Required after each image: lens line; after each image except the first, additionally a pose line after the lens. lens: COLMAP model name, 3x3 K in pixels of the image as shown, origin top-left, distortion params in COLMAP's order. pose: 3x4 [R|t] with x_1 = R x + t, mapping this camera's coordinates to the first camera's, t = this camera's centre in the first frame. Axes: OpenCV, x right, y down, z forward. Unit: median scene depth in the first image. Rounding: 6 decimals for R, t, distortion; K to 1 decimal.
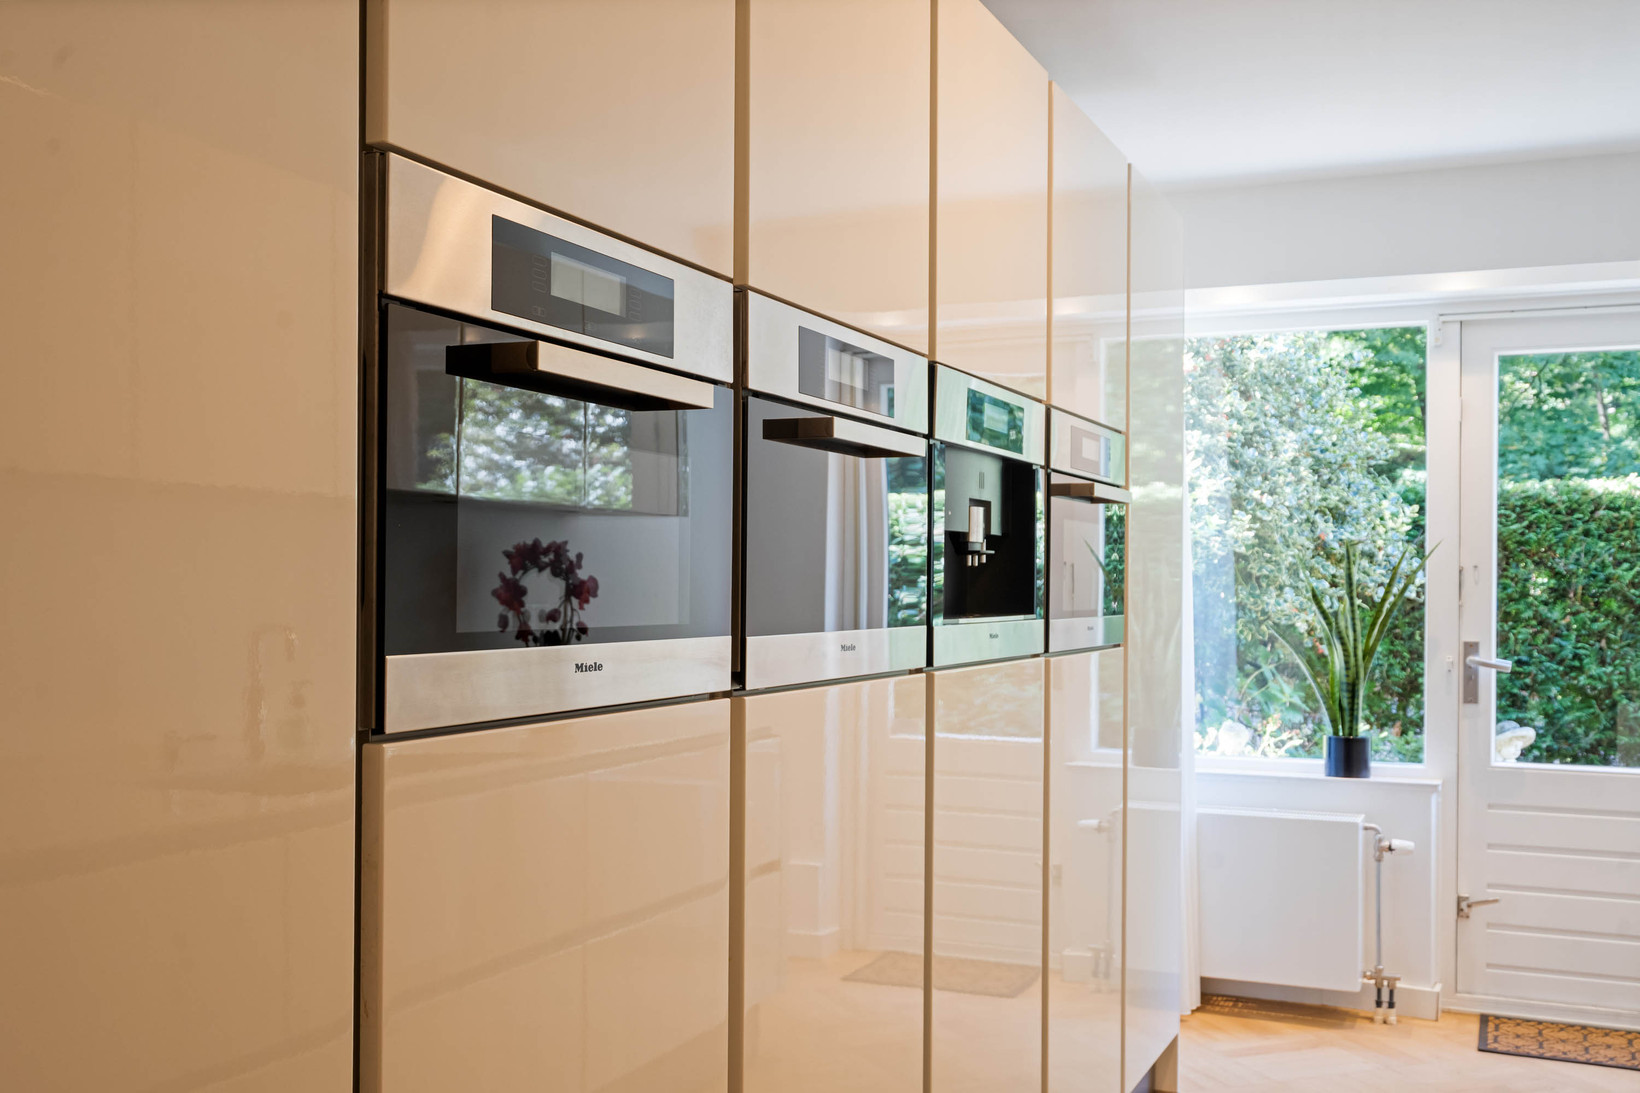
lens RADIAL K [[1608.7, 0, 818.5], [0, 1608.7, 564.1], [0, 0, 1]] dist [-0.001332, 0.000000]
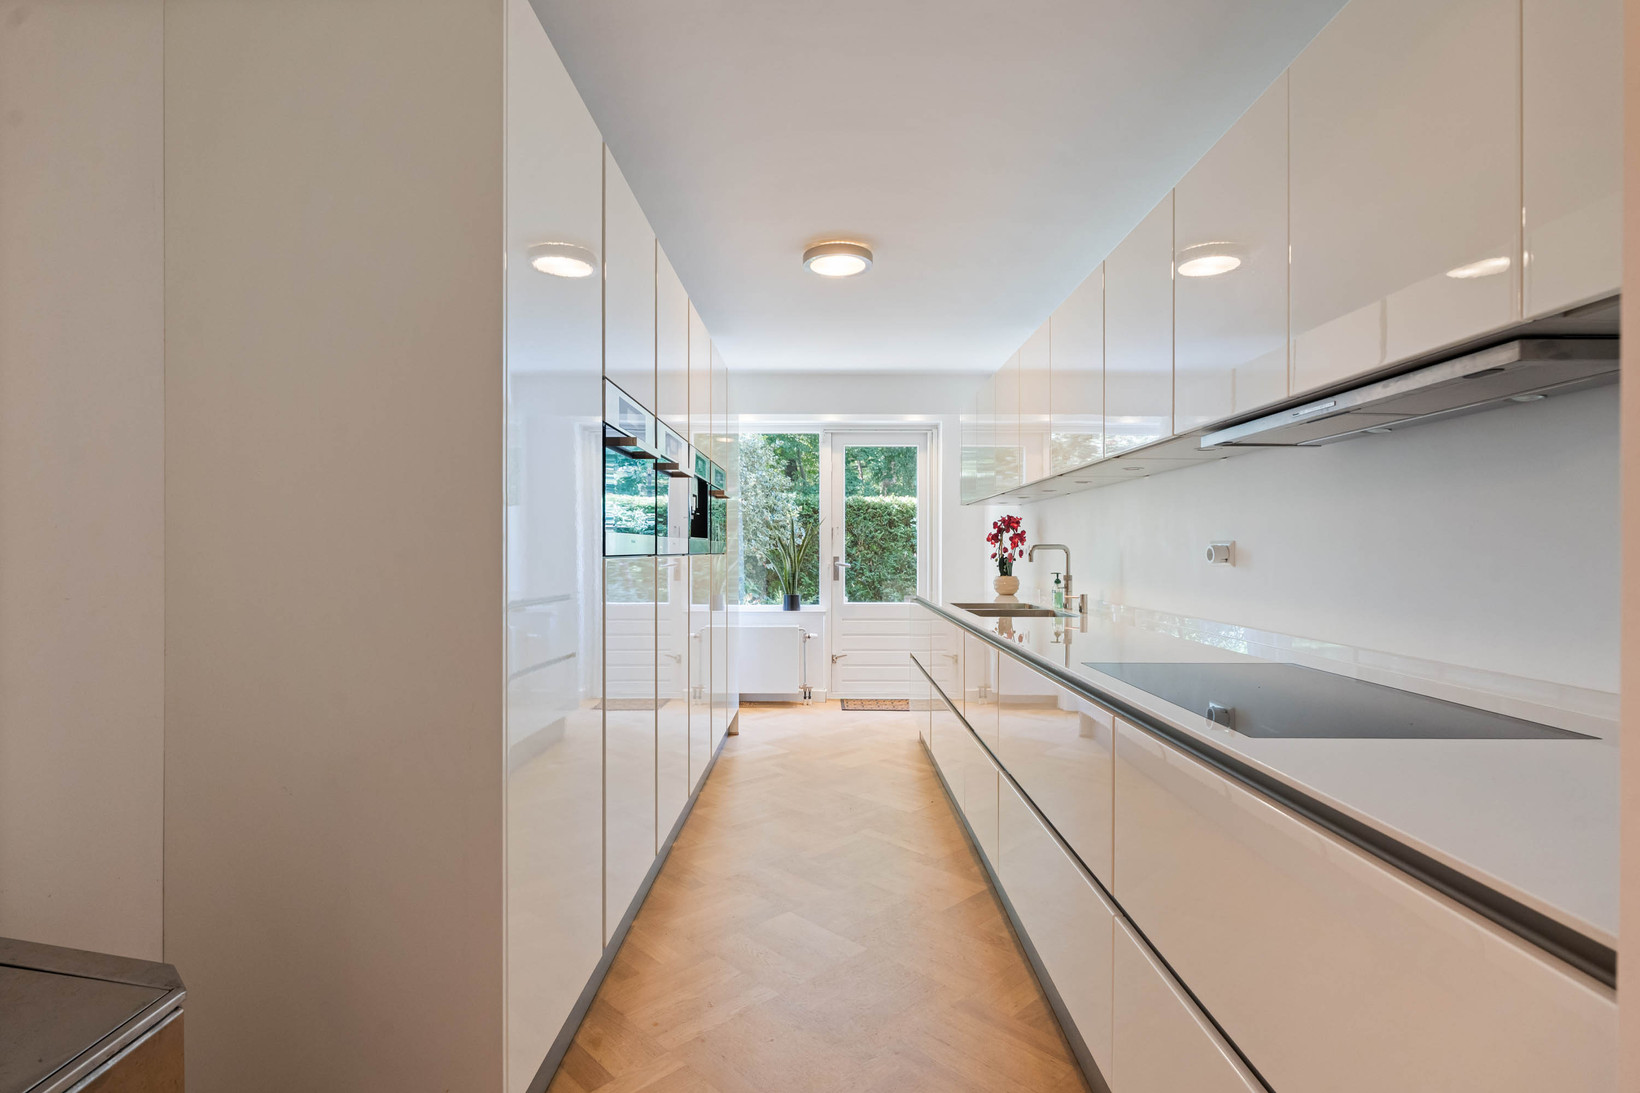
lens RADIAL K [[802.5, 0, 830.9], [0, 802.5, 541.2], [0, 0, 1]] dist [-0.000800, -0.000010]
pose [[0.910891, -0.004202, 0.412627, -0.134704], [0.002973, 0.999989, 0.003620, 0.019015], [-0.412637, -0.002071, 0.910893, -0.172867]]
